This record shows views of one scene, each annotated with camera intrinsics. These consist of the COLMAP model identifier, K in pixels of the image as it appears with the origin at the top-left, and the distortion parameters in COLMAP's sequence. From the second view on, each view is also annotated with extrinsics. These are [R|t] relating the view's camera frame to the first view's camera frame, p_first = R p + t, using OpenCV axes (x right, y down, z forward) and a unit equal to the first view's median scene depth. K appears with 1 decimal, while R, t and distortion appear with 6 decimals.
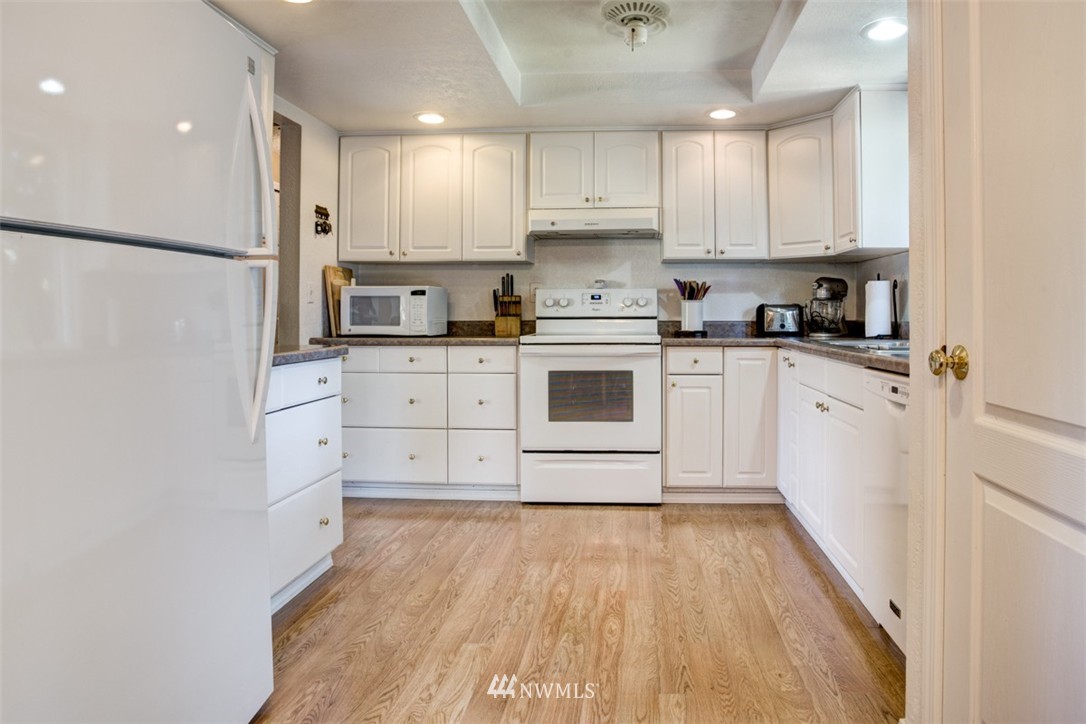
lens RADIAL K [[647.4, 0, 604.3], [0, 647.4, 310.2], [0, 0, 1]] dist [-0.104275, 0.048271]
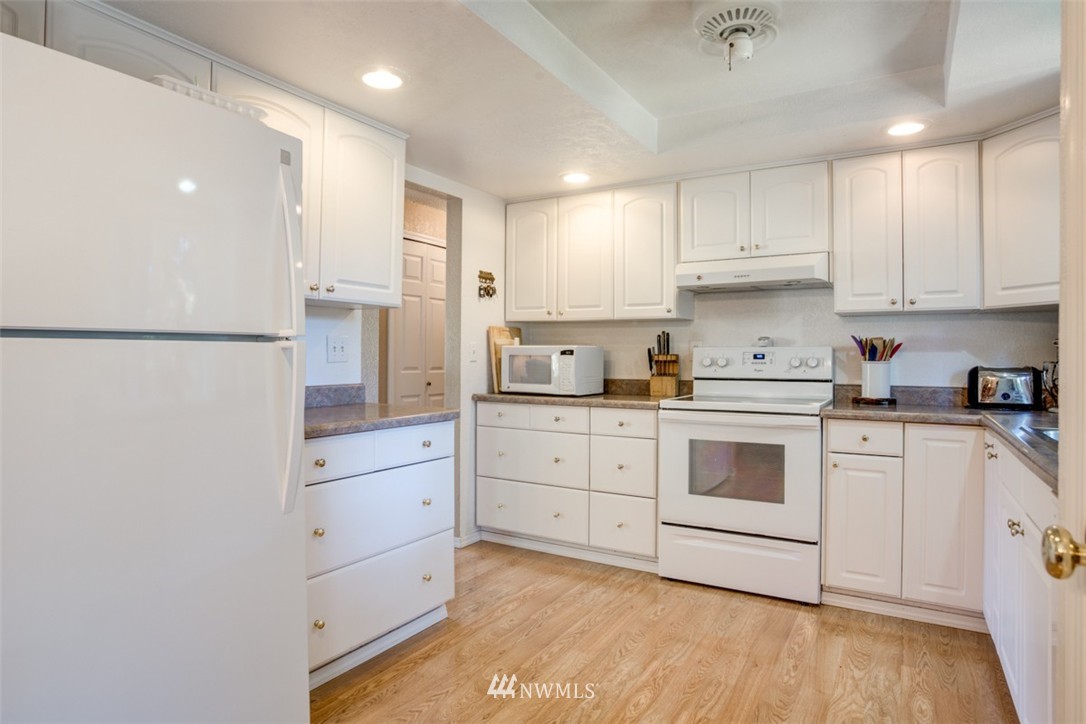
lens RADIAL K [[613.2, 0, 541.3], [0, 613.2, 355.7], [0, 0, 1]] dist [-0.077165, 0.037148]
pose [[0.881657, 0.004654, -0.471868, 0.127951], [-0.002976, 0.999986, 0.004302, -0.025593], [0.471881, -0.002388, 0.881659, 0.127740]]
